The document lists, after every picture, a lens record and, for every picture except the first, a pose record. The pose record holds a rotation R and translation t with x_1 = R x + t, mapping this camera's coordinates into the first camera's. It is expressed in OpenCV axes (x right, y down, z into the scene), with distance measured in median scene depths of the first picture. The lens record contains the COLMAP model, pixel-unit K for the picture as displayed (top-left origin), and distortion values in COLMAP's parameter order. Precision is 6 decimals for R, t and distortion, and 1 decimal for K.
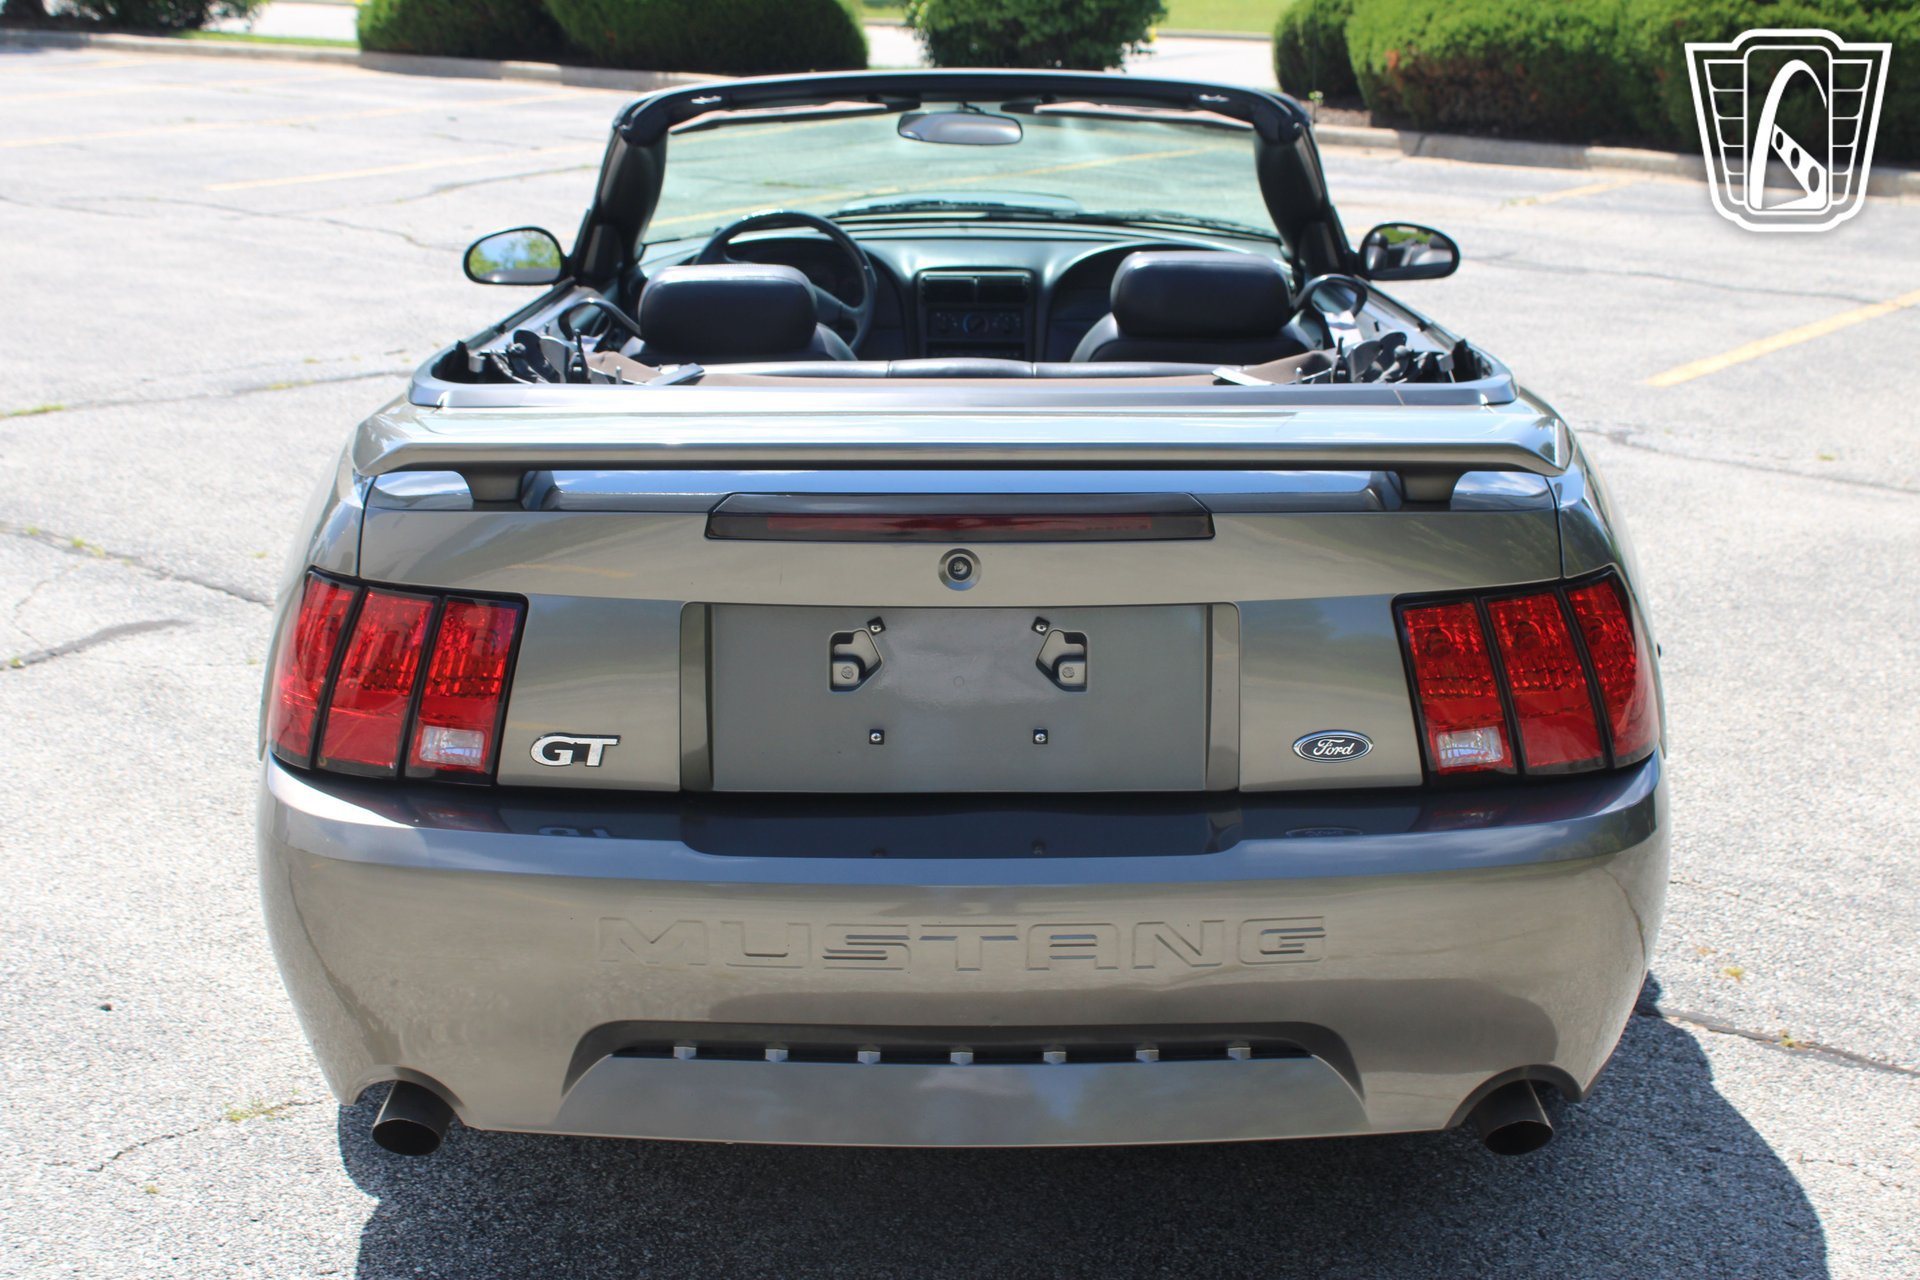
lens RADIAL K [[2672.8, 0, 964.9], [0, 2672.8, 636.8], [0, 0, 1]] dist [-0.035469, 0.054525]
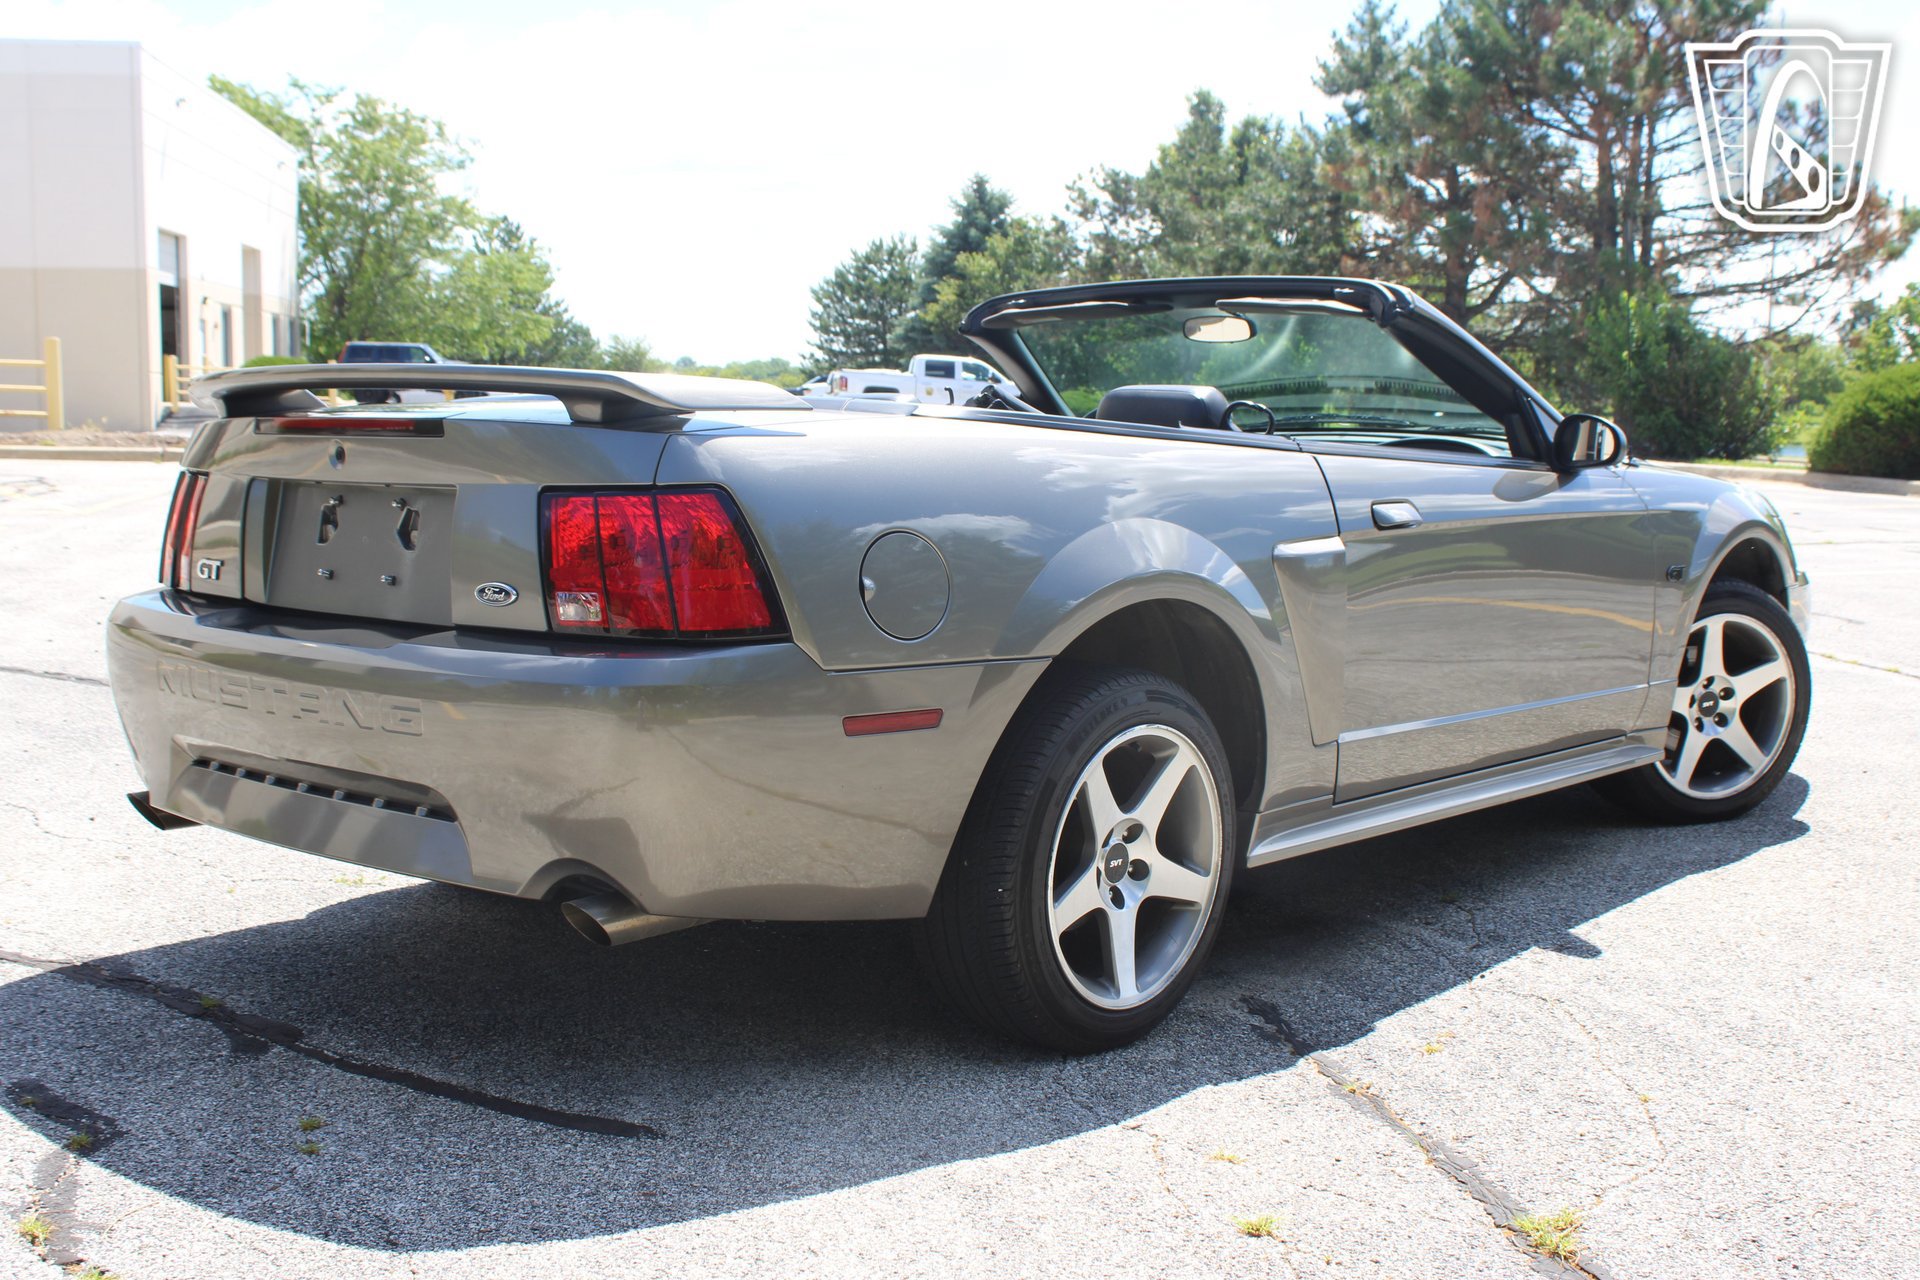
lens RADIAL K [[2223.0, 0, 957.8], [0, 2223.0, 643.4], [0, 0, 1]] dist [-0.087805, 0.081300]
pose [[0.743768, 0.075408, -0.664171, 0.216479], [-0.183141, 0.978584, -0.093984, 0.026212], [0.642860, 0.191540, 0.741649, 0.064699]]
